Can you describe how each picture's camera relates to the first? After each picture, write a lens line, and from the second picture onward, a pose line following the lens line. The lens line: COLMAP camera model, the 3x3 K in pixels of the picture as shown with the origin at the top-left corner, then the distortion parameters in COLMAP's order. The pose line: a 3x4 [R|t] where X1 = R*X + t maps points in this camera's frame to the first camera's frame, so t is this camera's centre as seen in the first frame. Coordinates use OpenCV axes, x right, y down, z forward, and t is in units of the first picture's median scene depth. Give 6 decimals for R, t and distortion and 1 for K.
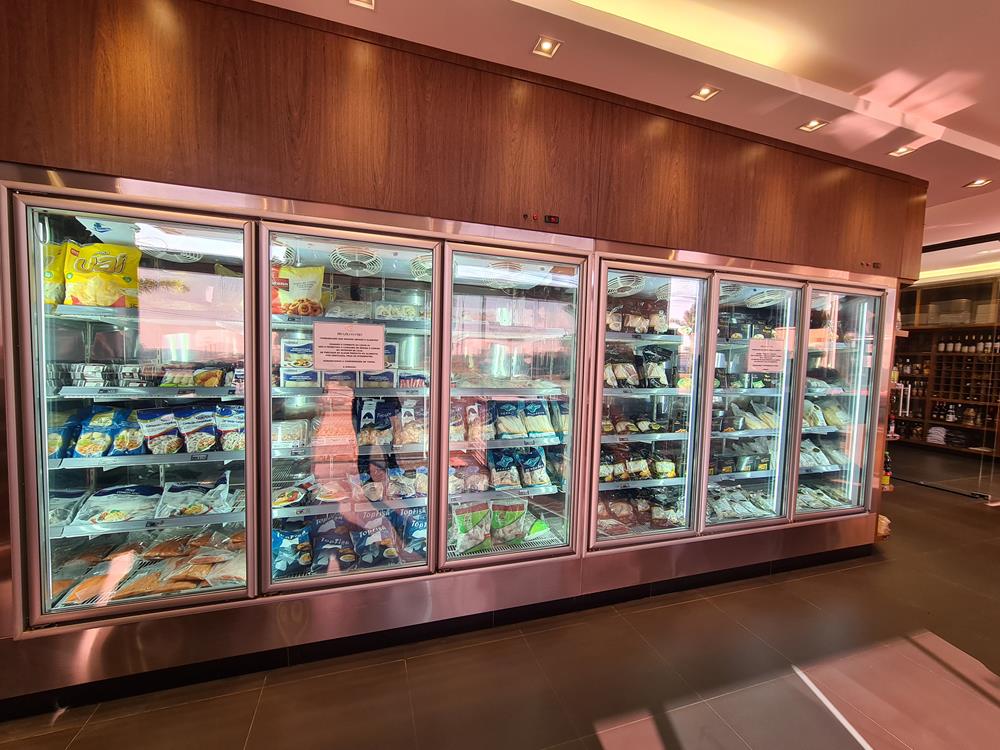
lens RADIAL K [[398.4, 0, 500.0], [0, 398.4, 375.0], [0, 0, 1]] dist [-0.015685, -0.000017]
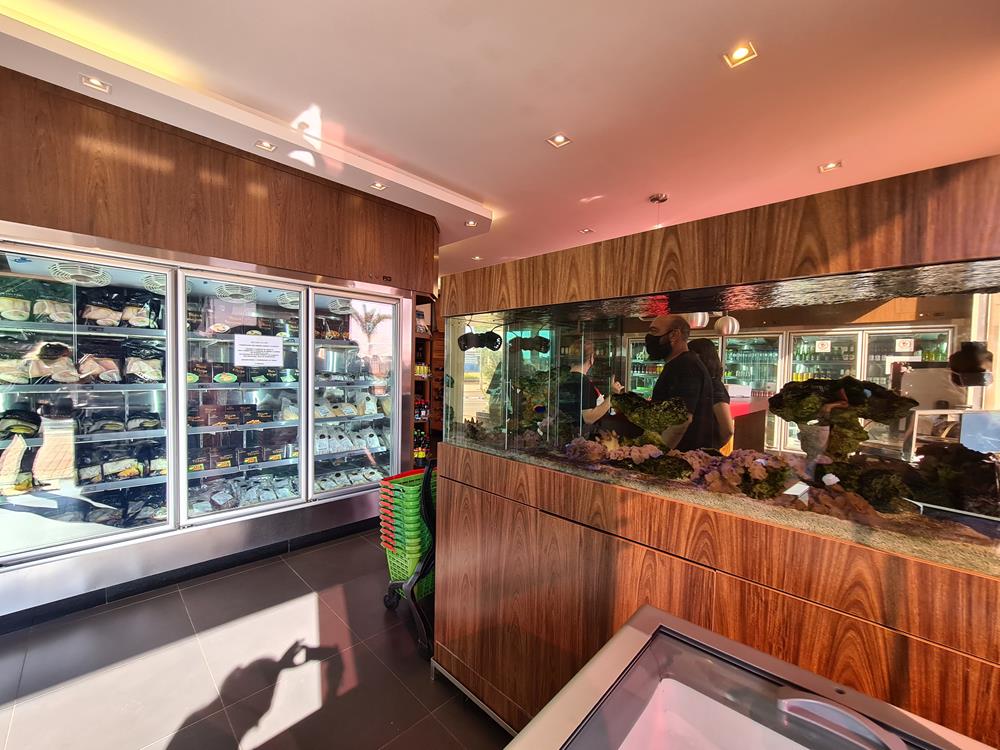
lens RADIAL K [[398.4, 0, 500.0], [0, 398.4, 375.0], [0, 0, 1]] dist [-0.015685, -0.000017]
pose [[0.887264, -0.014124, 0.461045, 0.729254], [0.017958, 0.999831, -0.003931, 0.031179], [-0.460911, 0.011767, 0.887368, -0.251910]]
